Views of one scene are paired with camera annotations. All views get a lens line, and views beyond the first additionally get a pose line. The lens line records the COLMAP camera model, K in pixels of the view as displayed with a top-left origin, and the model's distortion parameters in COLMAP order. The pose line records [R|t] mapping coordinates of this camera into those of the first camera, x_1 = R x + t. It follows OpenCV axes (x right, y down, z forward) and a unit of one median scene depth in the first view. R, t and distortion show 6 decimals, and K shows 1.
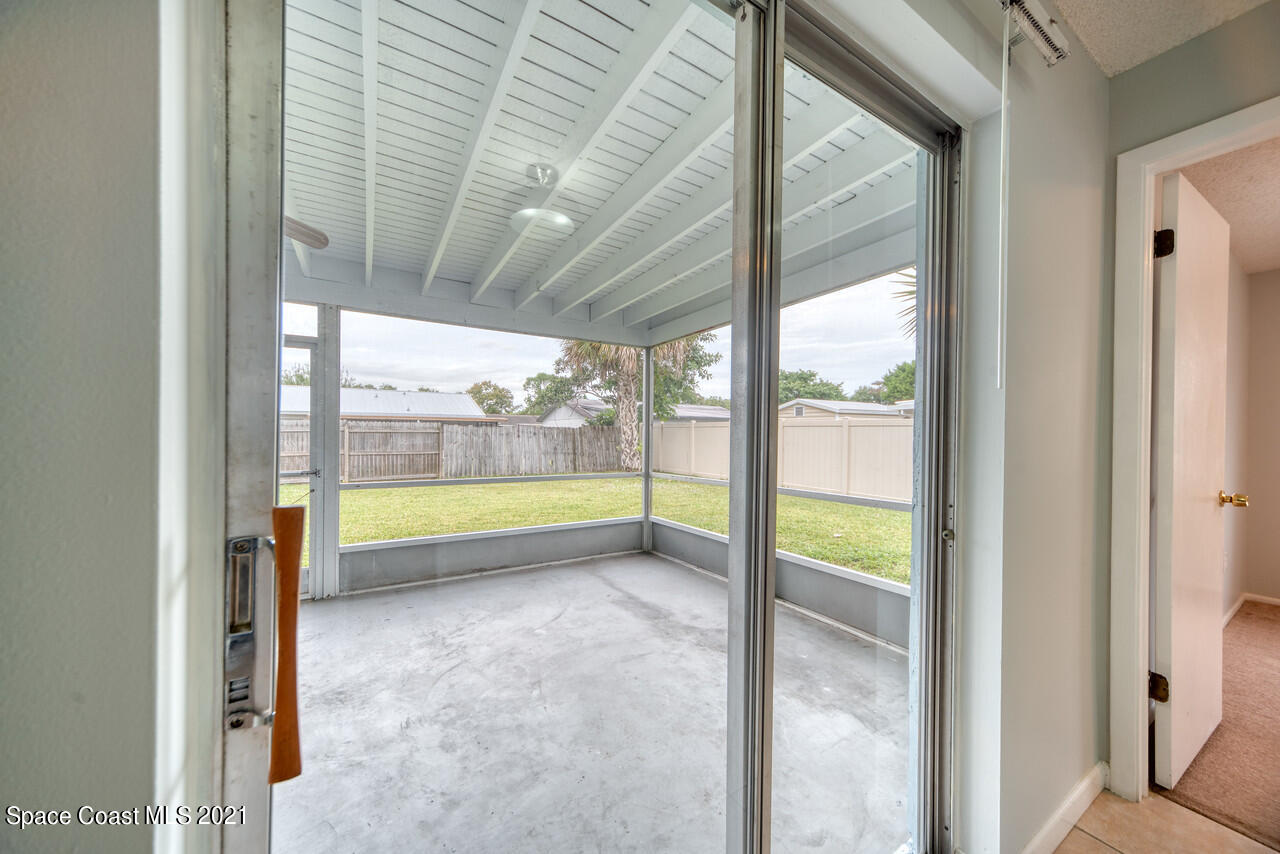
lens RADIAL K [[445.7, 0, 627.9], [0, 445.7, 436.1], [0, 0, 1]] dist [0.001406, 0.001579]
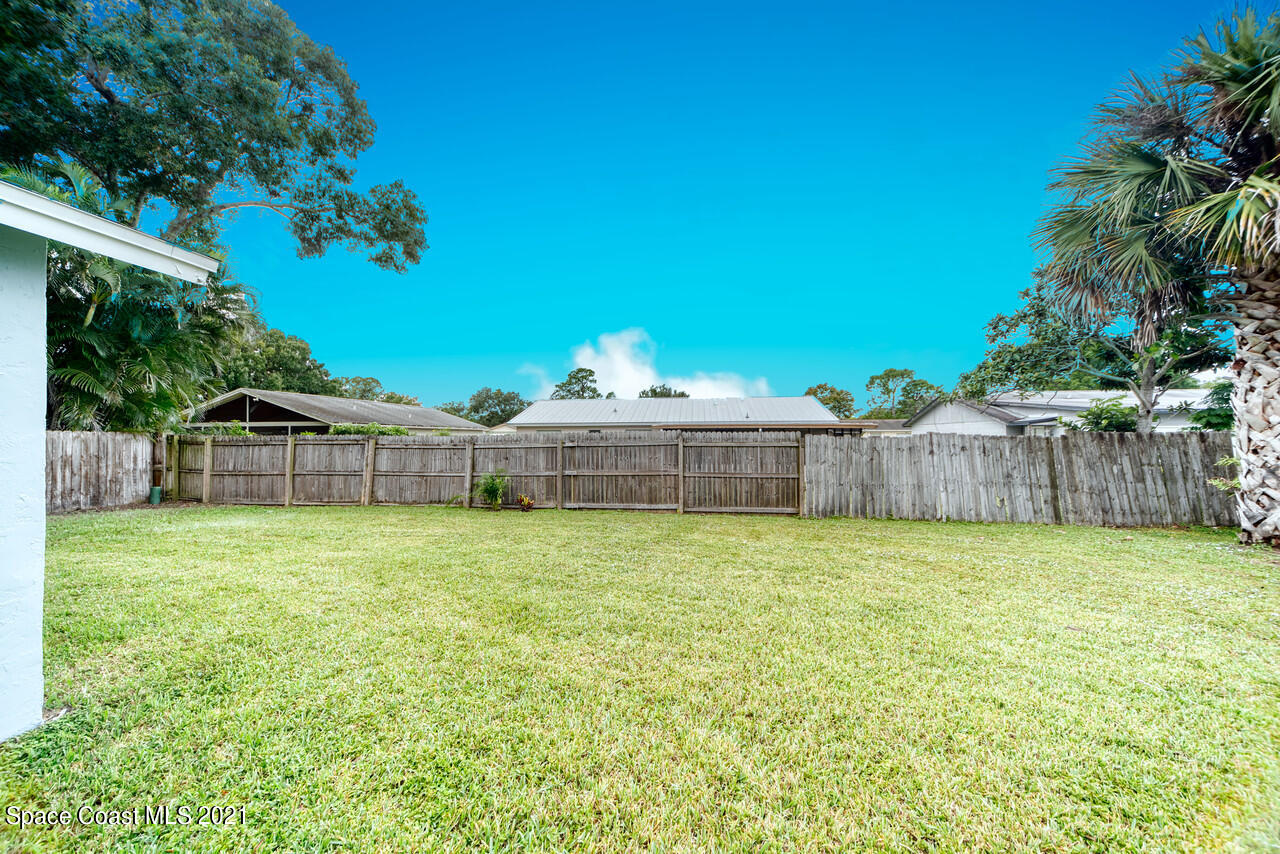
lens RADIAL K [[445.7, 0, 625.3], [0, 445.7, 432.9], [0, 0, 1]] dist [0.001406, 0.001579]
pose [[0.757506, -0.015857, -0.652636, -0.517192], [0.000682, 0.999724, -0.023498, -0.036710], [0.652828, 0.017355, 0.757307, 0.914241]]
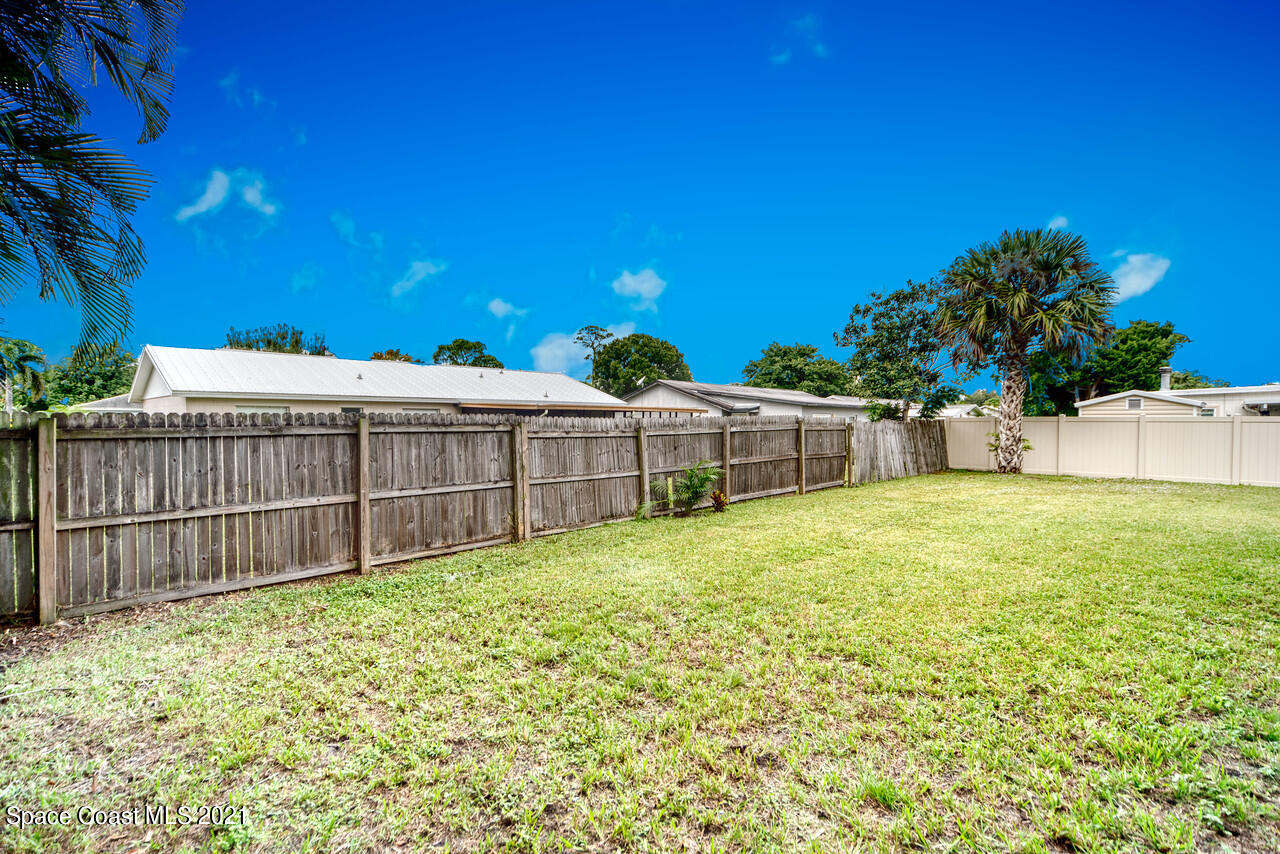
lens RADIAL K [[608.4, 0, 641.0], [0, 608.4, 429.4], [0, 0, 1]] dist [-0.004622, 0.000070]
pose [[0.971316, -0.007930, 0.237659, -2.950267], [0.006739, 0.999960, 0.005826, -0.049970], [-0.237695, -0.004057, 0.971331, 0.015125]]
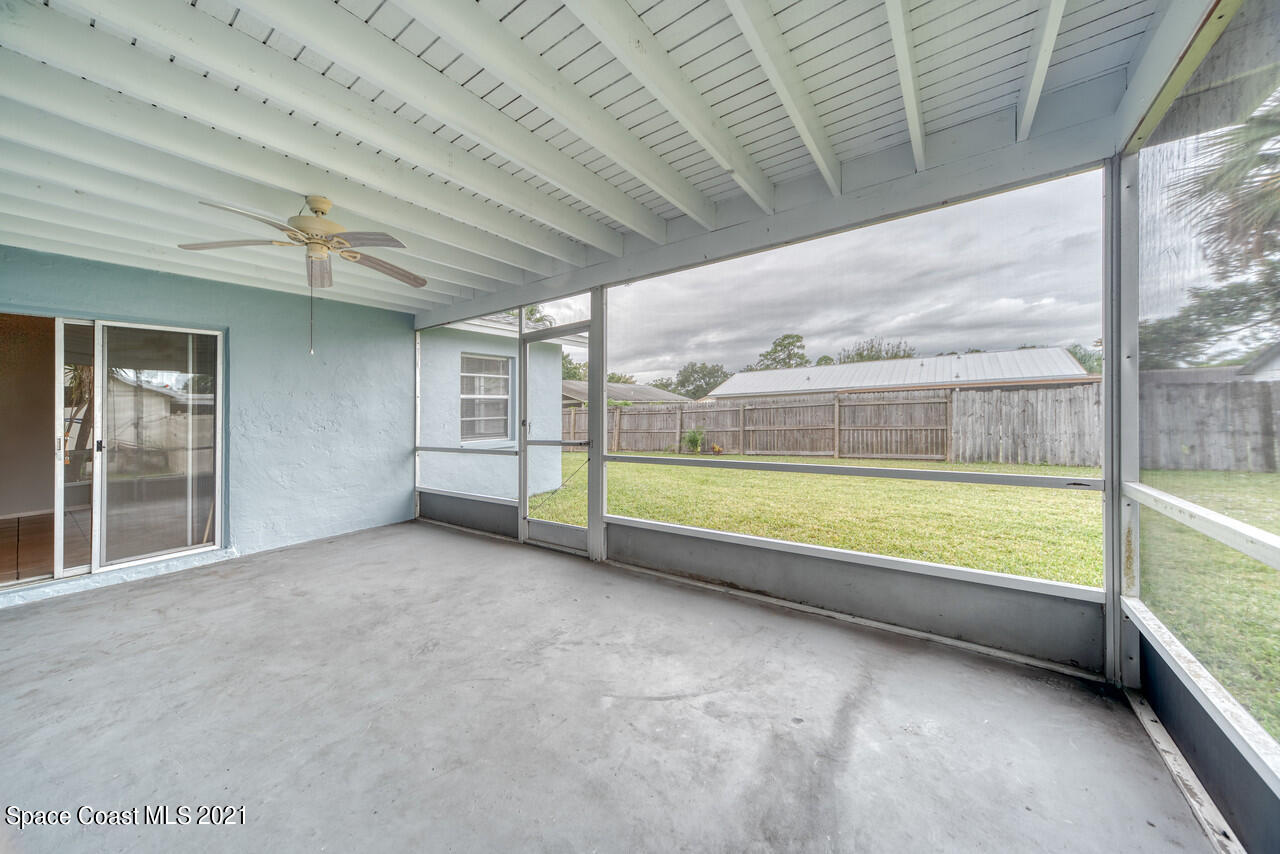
lens RADIAL K [[445.7, 0, 613.2], [0, 445.7, 428.1], [0, 0, 1]] dist [0.001406, 0.001579]
pose [[0.369637, 0.010847, -0.929113, 0.245943], [0.025368, 0.999441, 0.021761, 0.014422], [0.928830, -0.031614, 0.369156, 0.470868]]
